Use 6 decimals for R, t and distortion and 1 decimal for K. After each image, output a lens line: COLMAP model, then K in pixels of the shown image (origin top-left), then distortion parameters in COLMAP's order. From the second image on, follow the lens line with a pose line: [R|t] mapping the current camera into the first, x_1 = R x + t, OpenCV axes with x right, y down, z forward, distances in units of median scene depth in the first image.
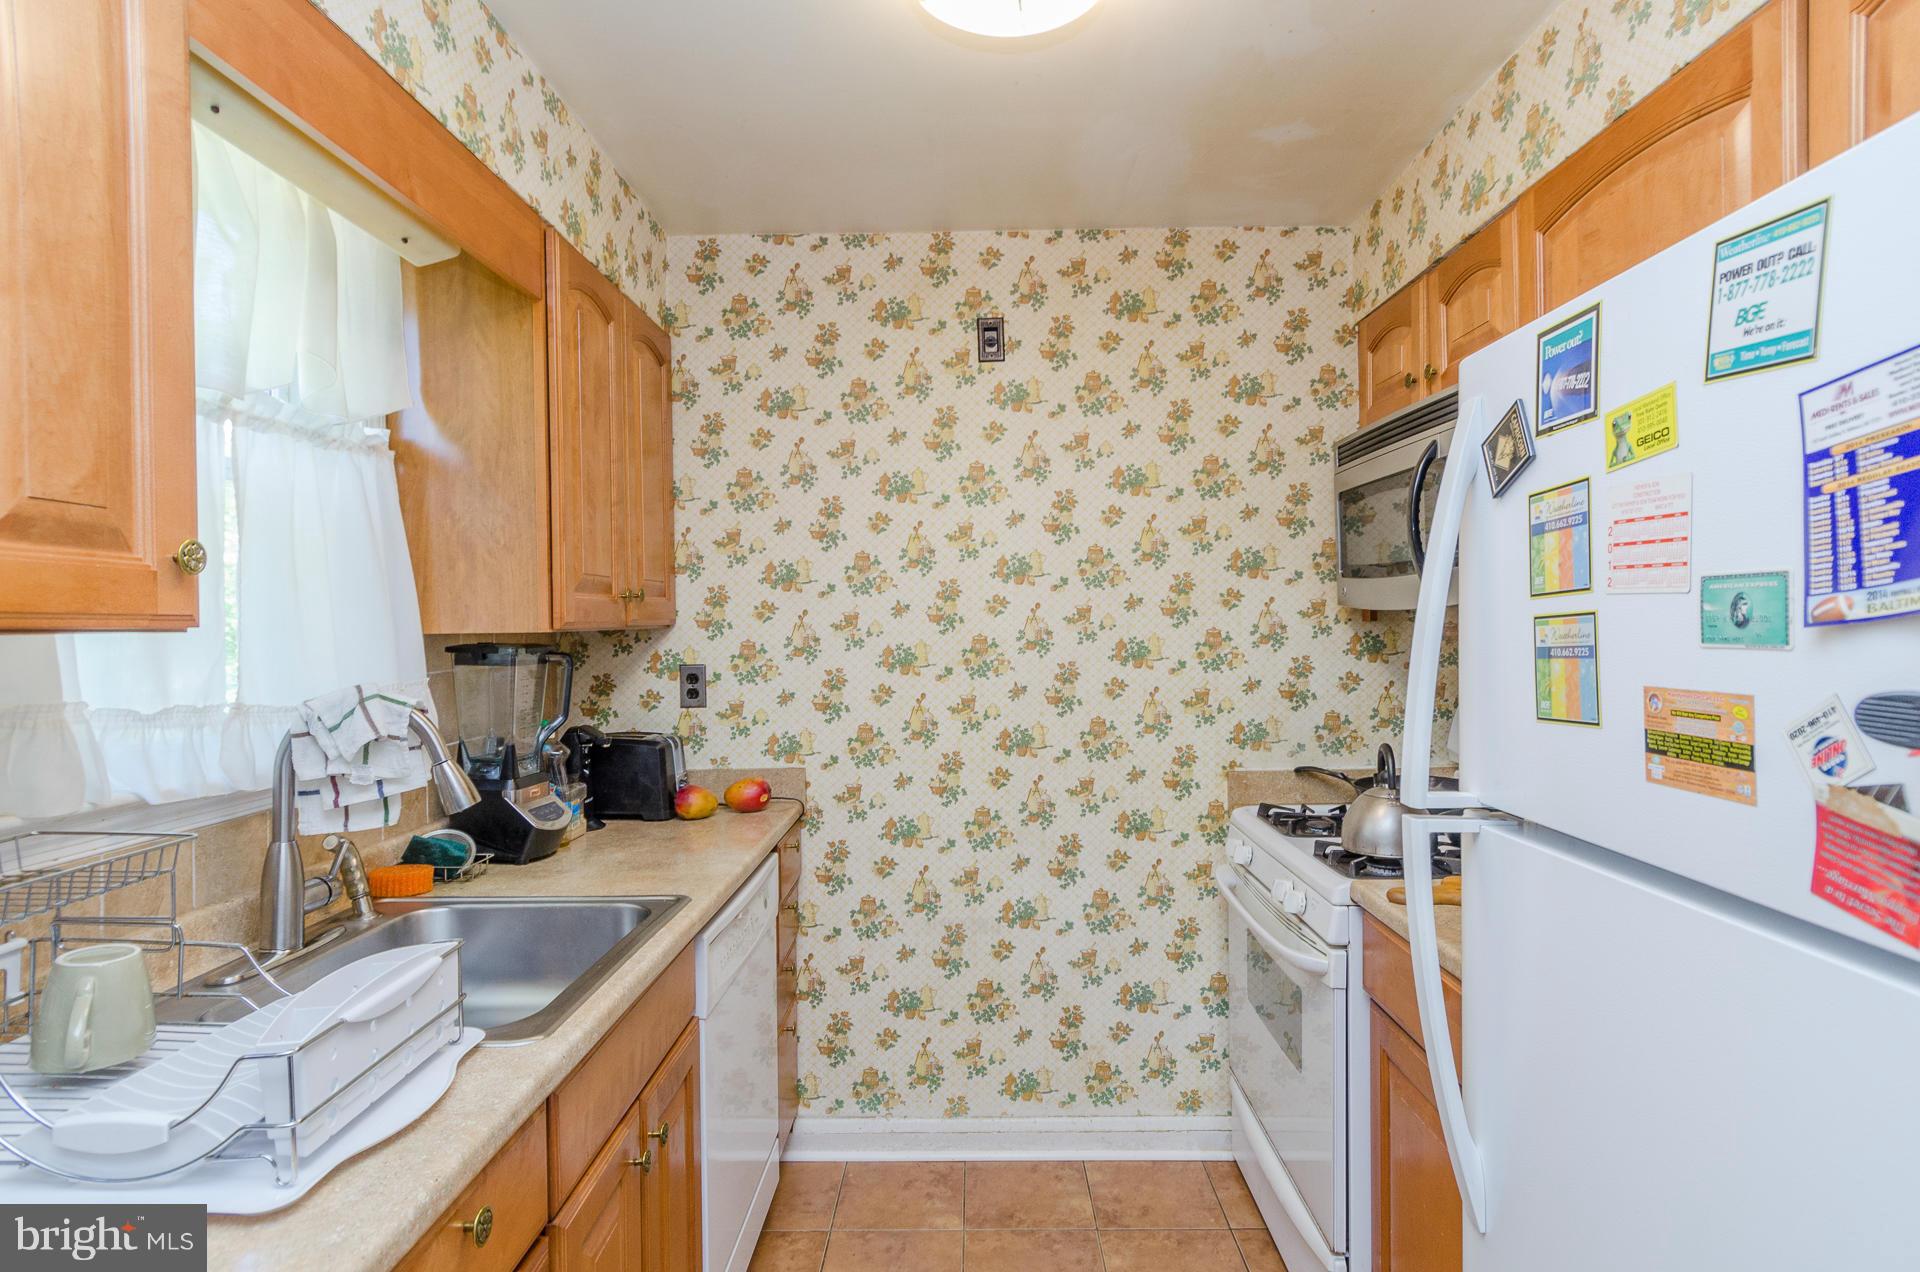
lens RADIAL K [[1006.0, 0, 964.6], [0, 1006.0, 630.2], [0, 0, 1]] dist [0.014818, -0.012562]
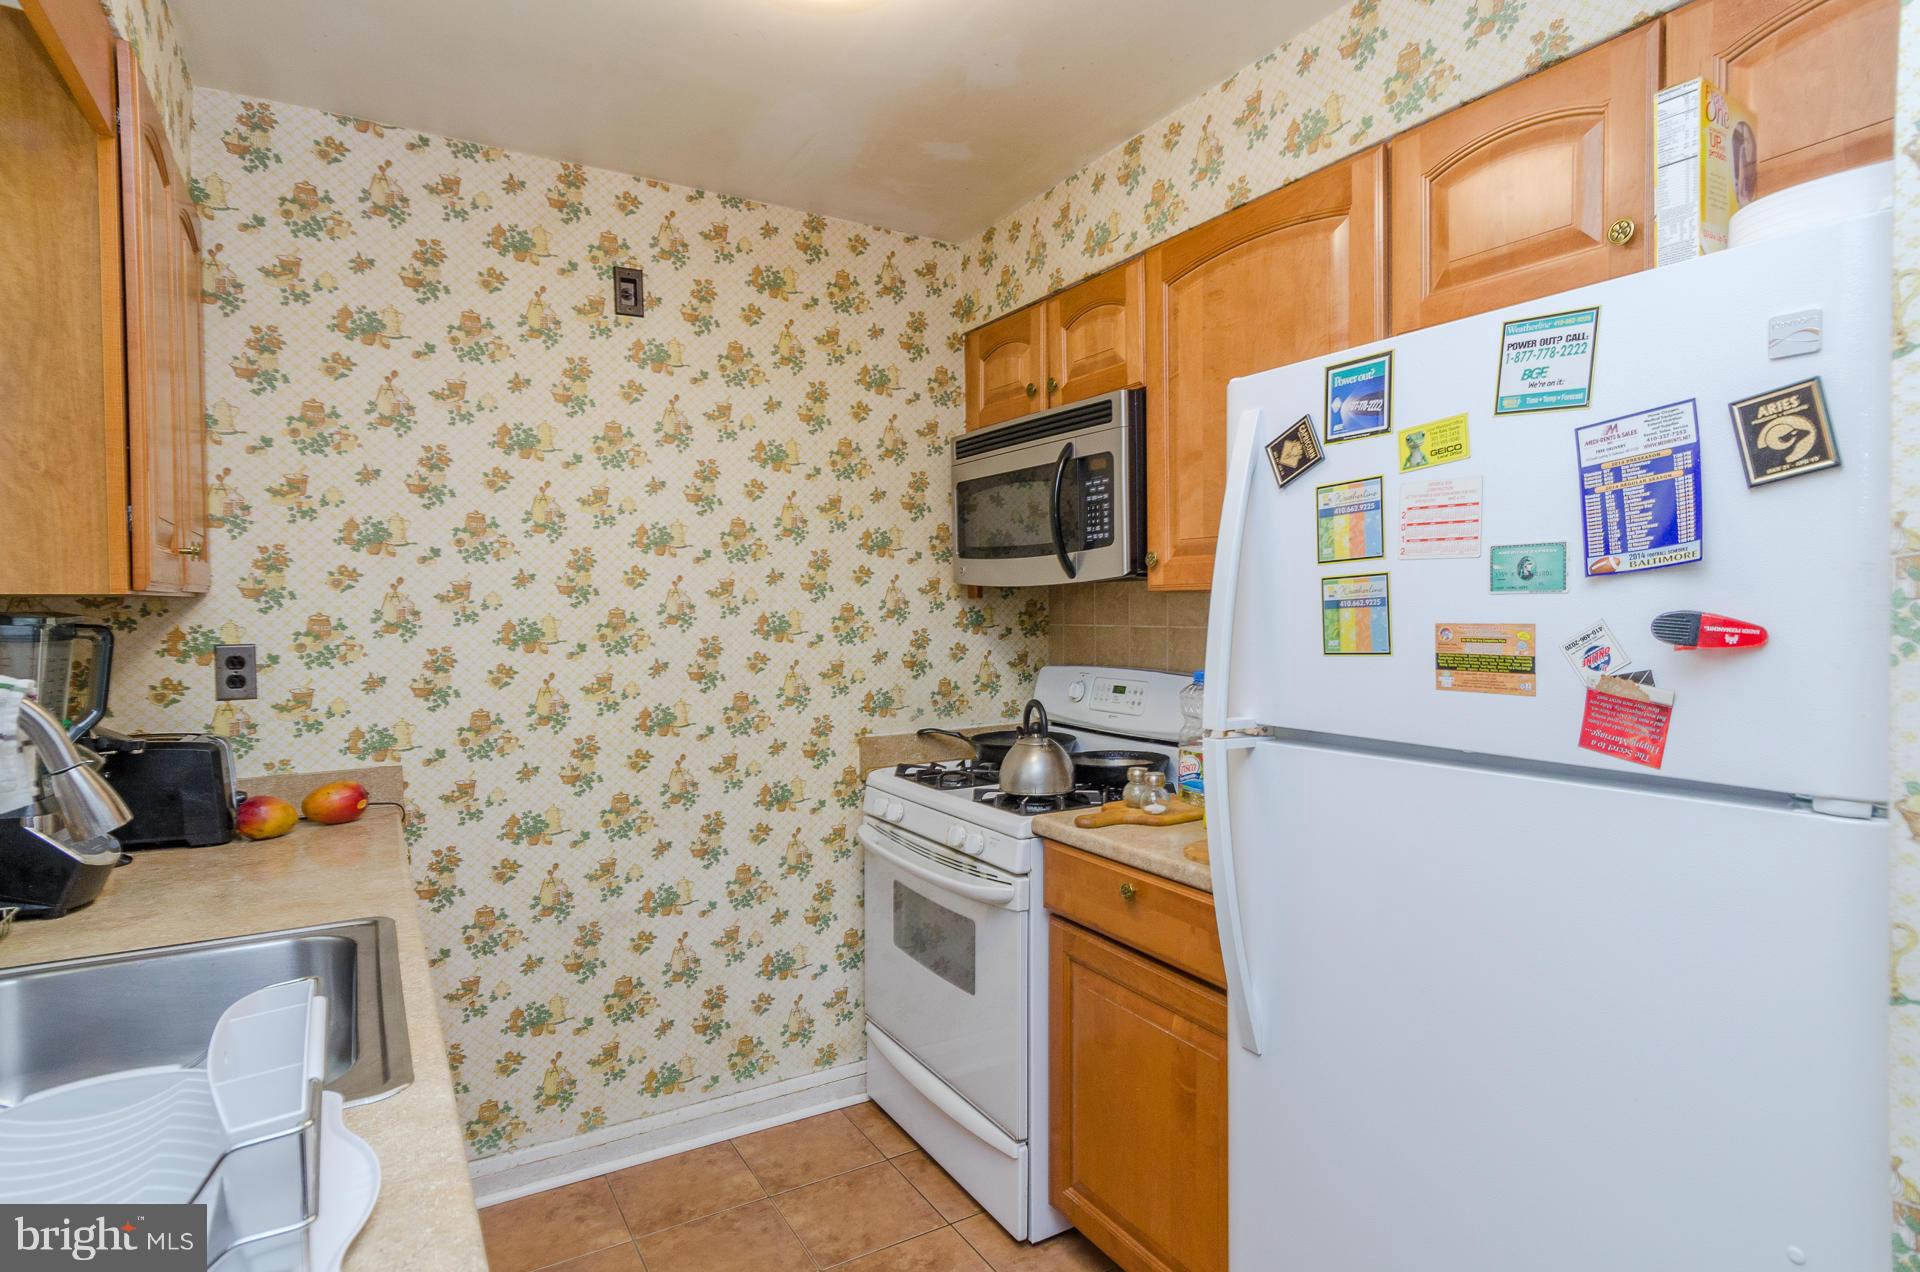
lens RADIAL K [[1006.0, 0, 964.6], [0, 1006.0, 630.2], [0, 0, 1]] dist [0.014818, -0.012562]
pose [[0.853995, -0.006278, 0.520244, -0.198708], [0.000691, 0.999940, 0.010932, 0.015055], [-0.520282, -0.008977, 0.853948, 0.038083]]
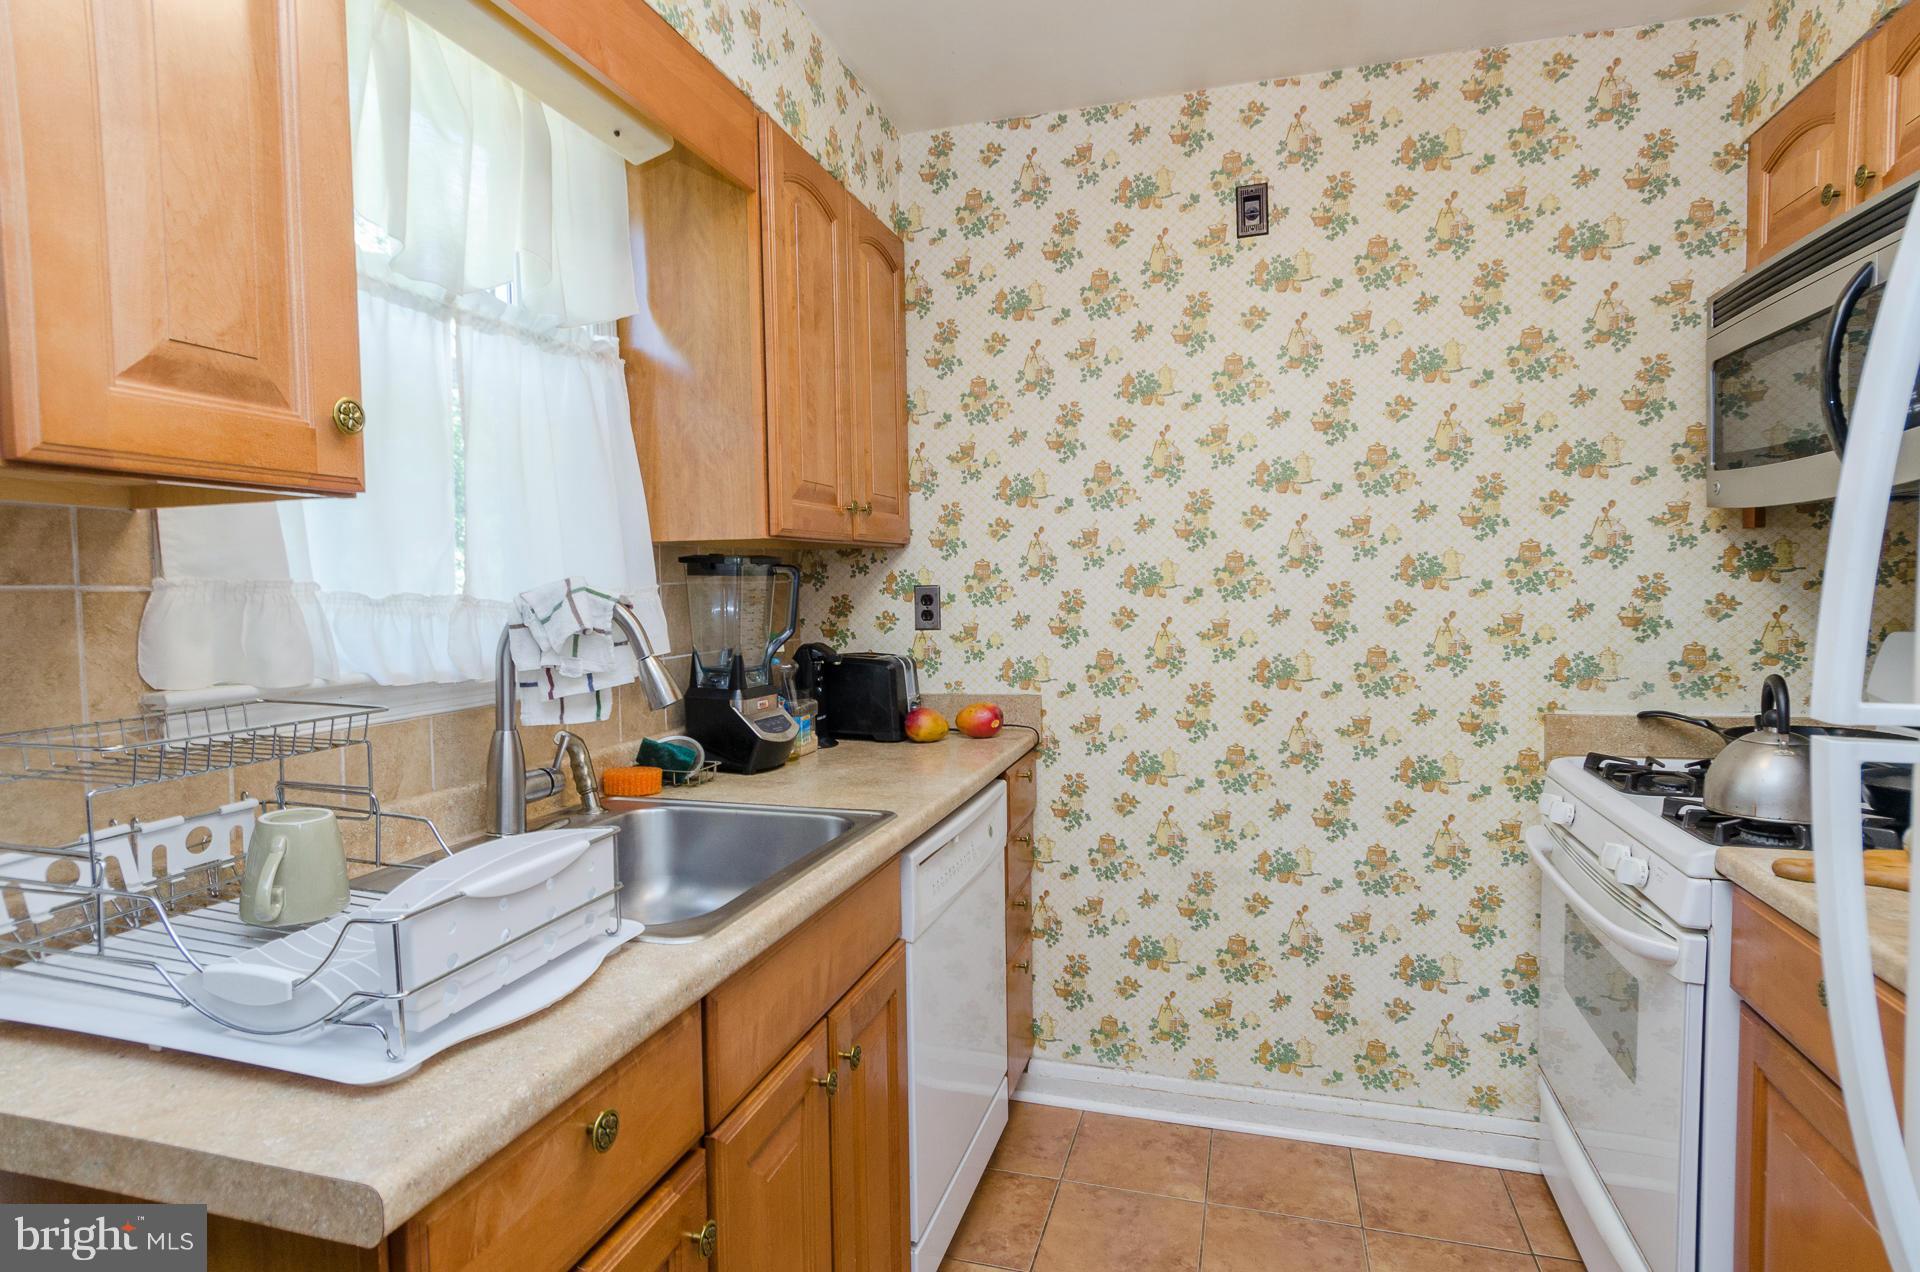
lens RADIAL K [[1006.0, 0, 964.6], [0, 1006.0, 630.2], [0, 0, 1]] dist [0.014818, -0.012562]
pose [[0.962321, 0.011390, -0.271677, 0.028293], [0.000944, 0.998976, 0.045225, 0.034105], [0.271914, -0.043777, 0.961325, 0.080874]]
